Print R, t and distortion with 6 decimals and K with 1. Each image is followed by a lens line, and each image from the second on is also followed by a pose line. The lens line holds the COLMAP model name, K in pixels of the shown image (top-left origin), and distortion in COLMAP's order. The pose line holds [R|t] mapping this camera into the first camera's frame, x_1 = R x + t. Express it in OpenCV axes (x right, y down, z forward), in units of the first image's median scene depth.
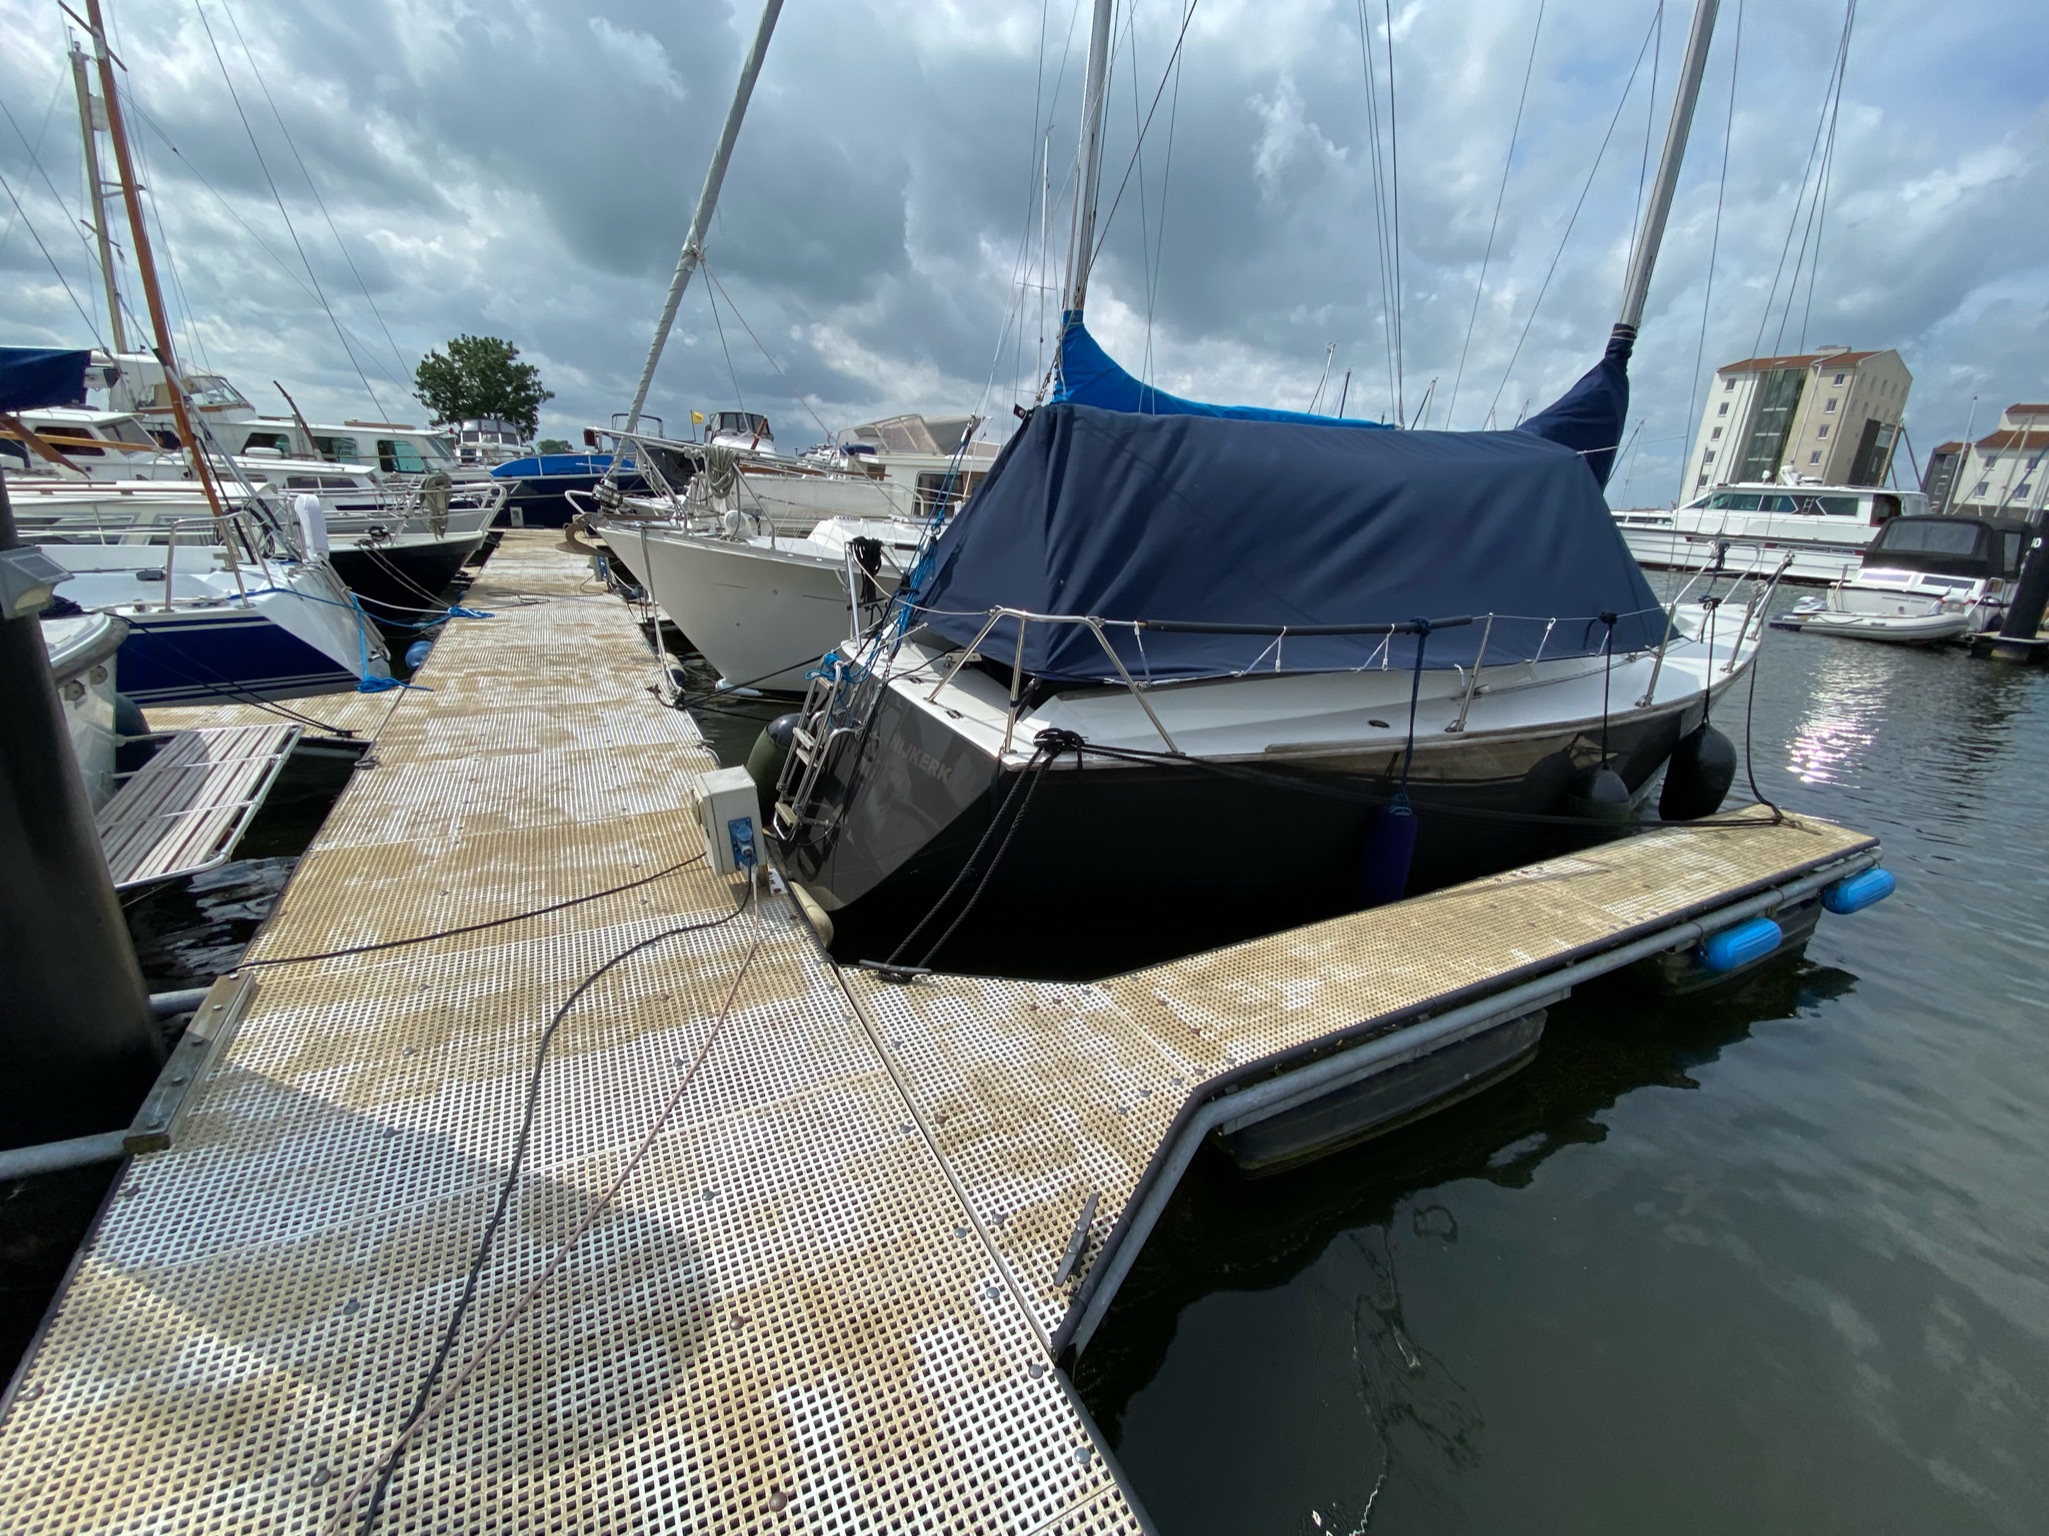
lens RADIAL K [[823.6, 0, 1018.6], [0, 823.6, 754.1], [0, 0, 1]] dist [0.005590, -0.012523]
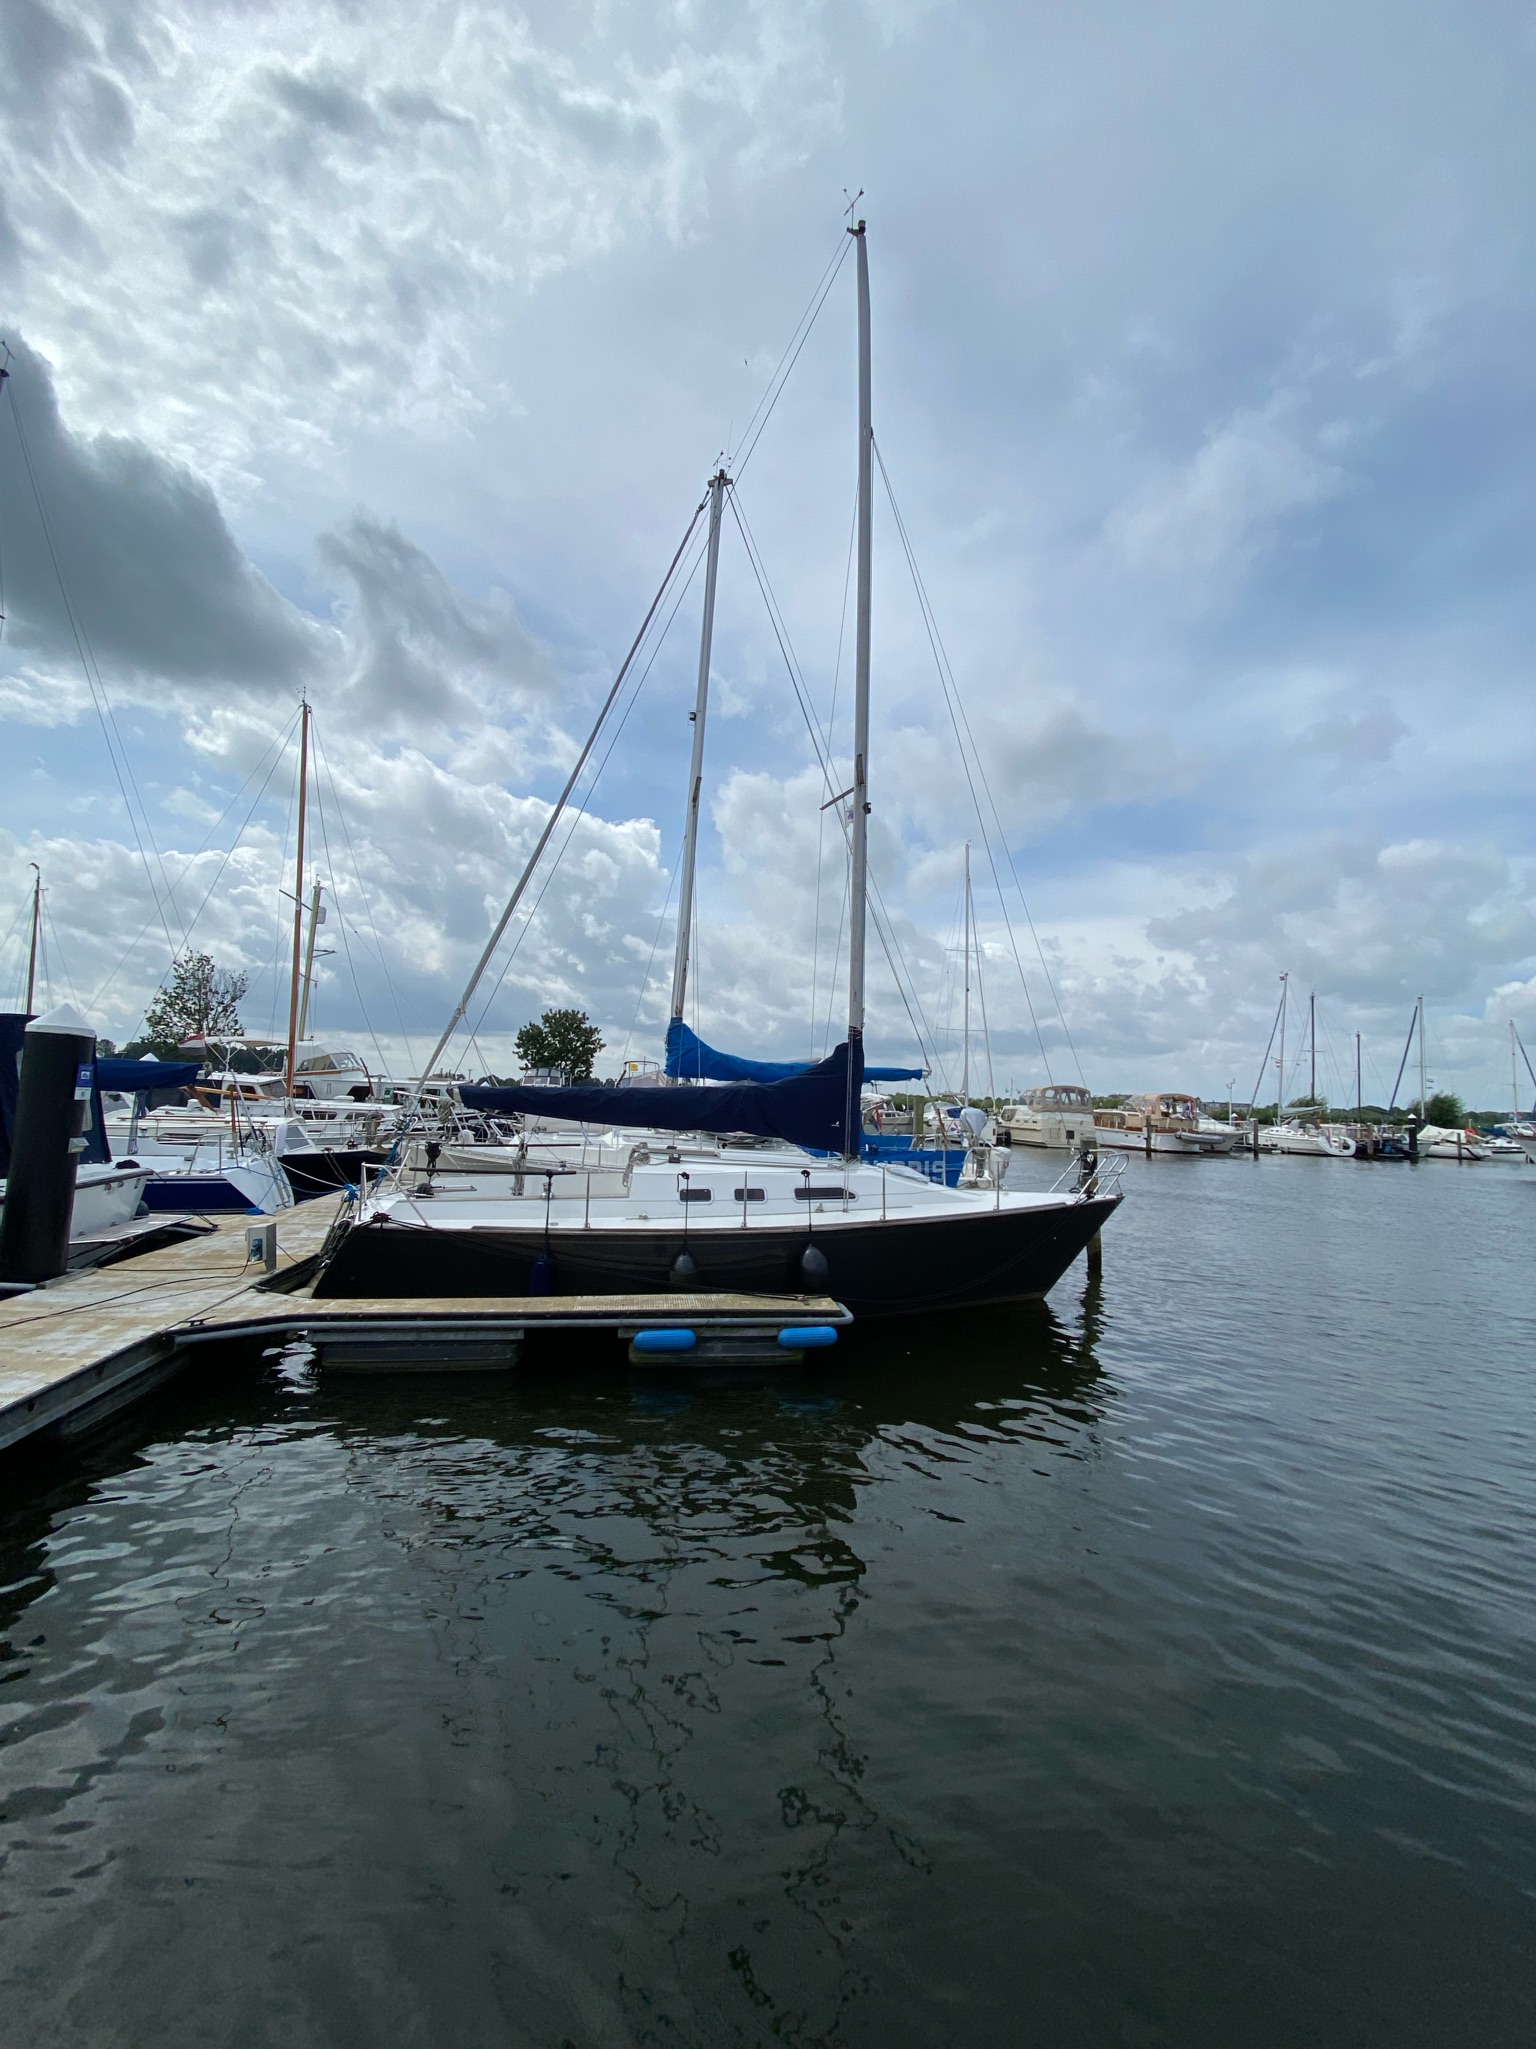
lens RADIAL K [[823.6, 0, 804.6], [0, 823.6, 1029.1], [0, 0, 1]] dist [0.005590, -0.012523]
pose [[0.953065, -0.043655, -0.299603, 1.191536], [-0.080260, 0.917721, -0.389034, 0.191589], [0.291935, 0.394821, 0.871143, -0.587321]]
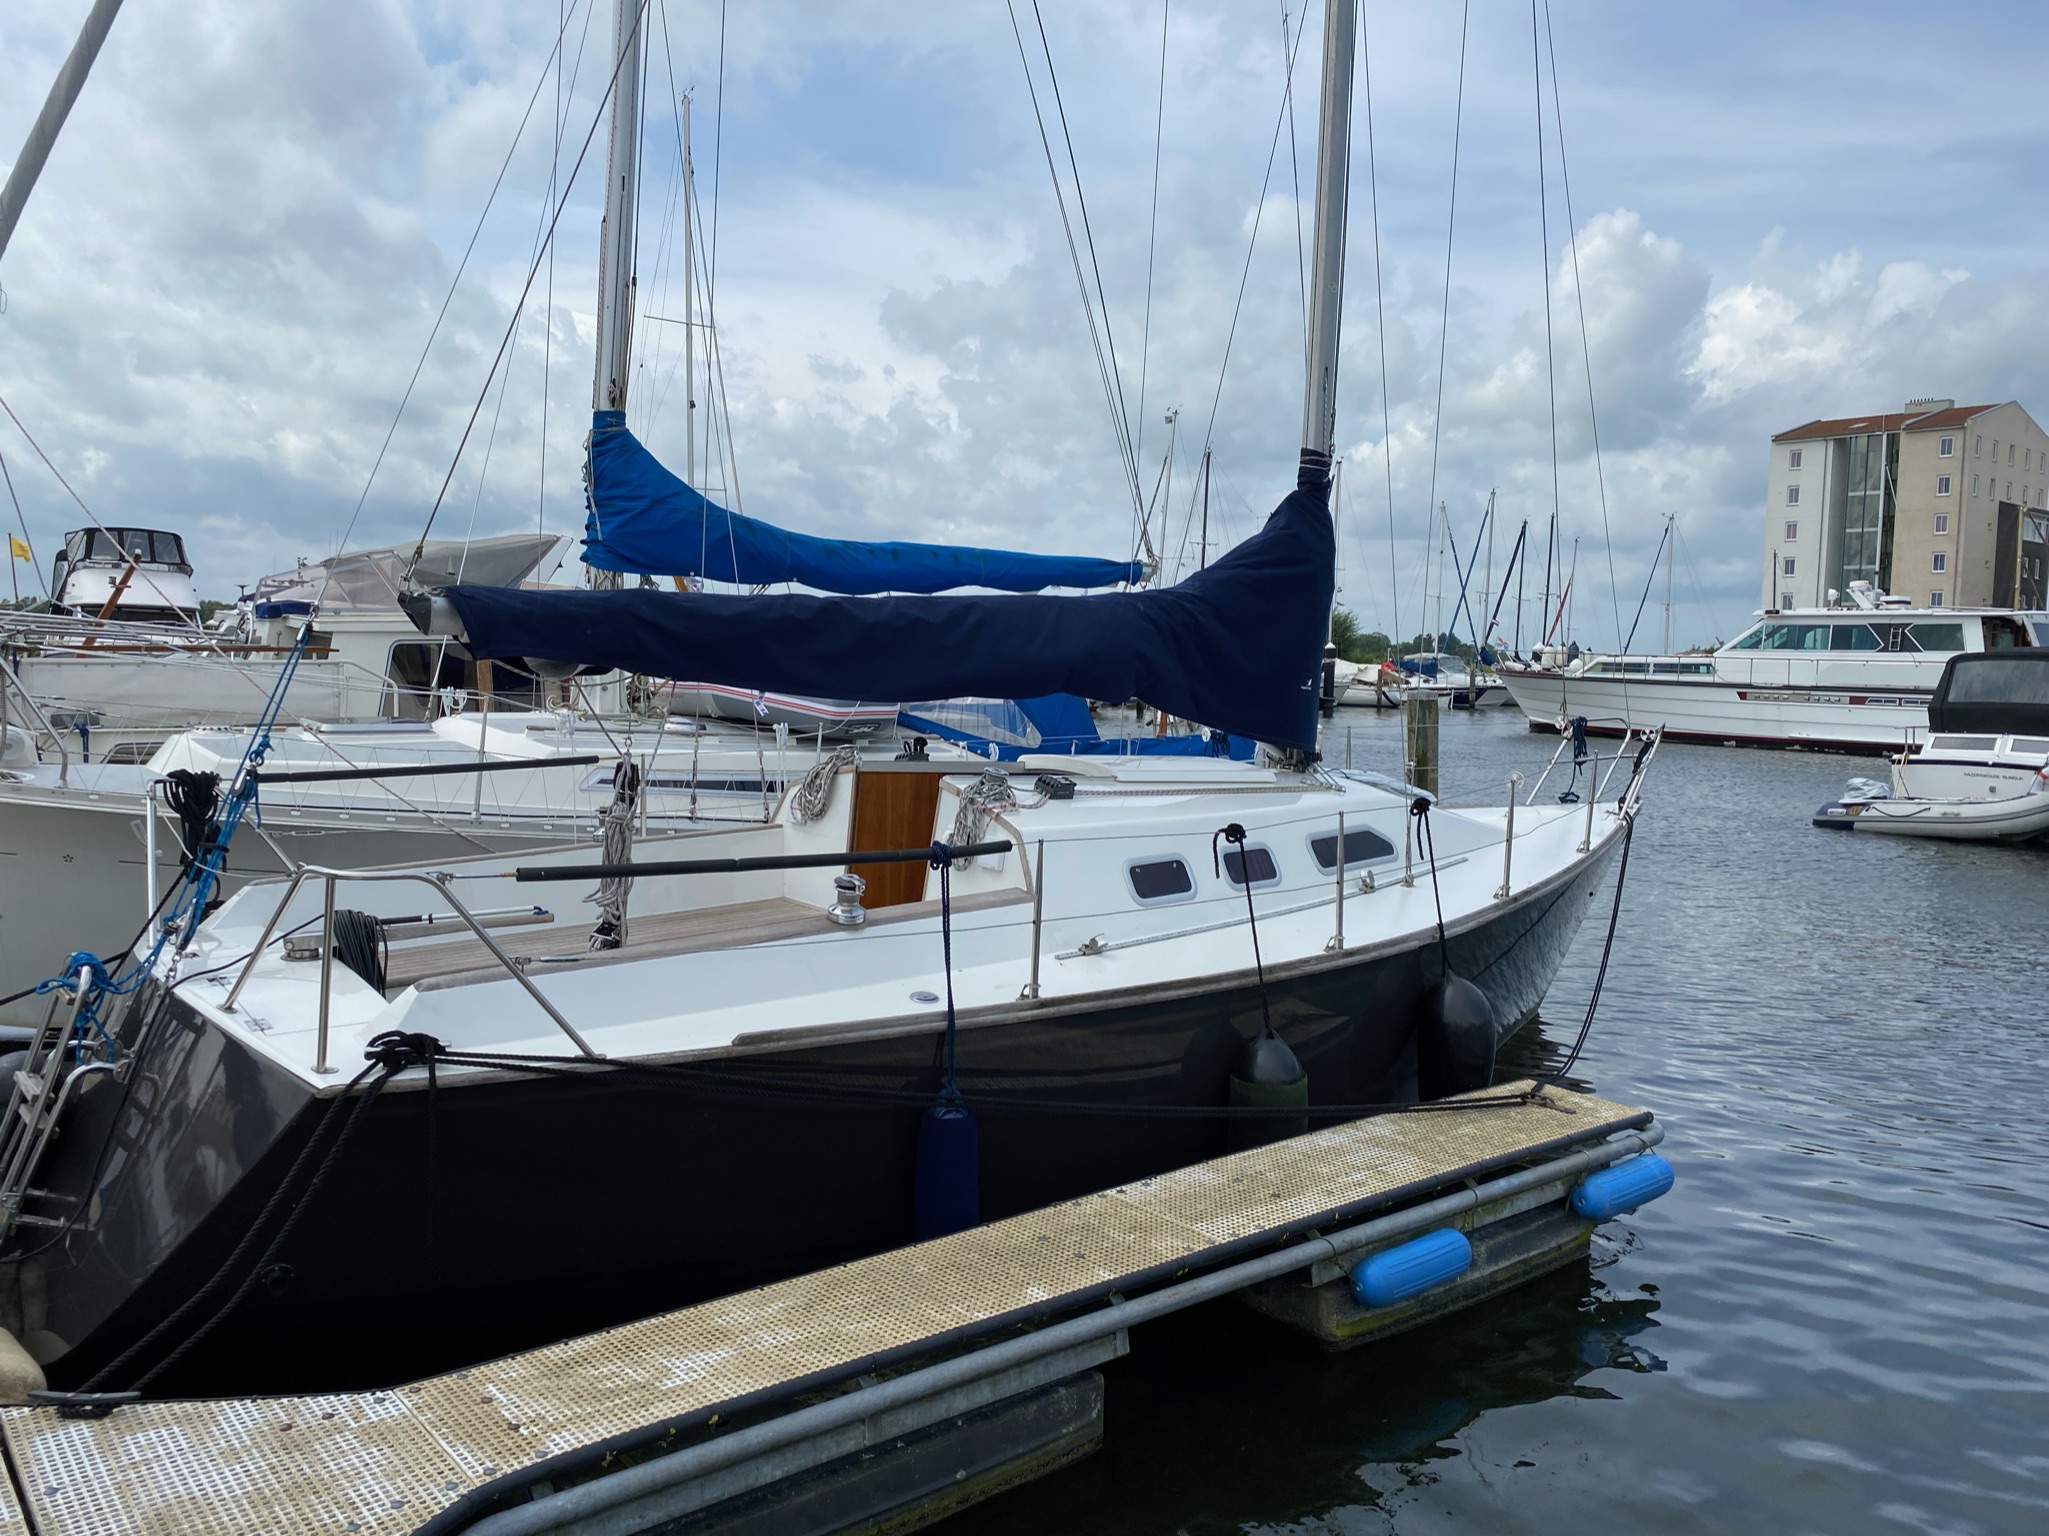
lens RADIAL K [[1546.6, 0, 989.3], [0, 1546.6, 764.7], [0, 0, 1]] dist [0.045107, -0.048484]
pose [[0.982171, -0.041193, 0.183420, 0.181201], [0.082127, 0.971685, -0.221546, 0.048716], [-0.169100, 0.232660, 0.957744, -0.239120]]
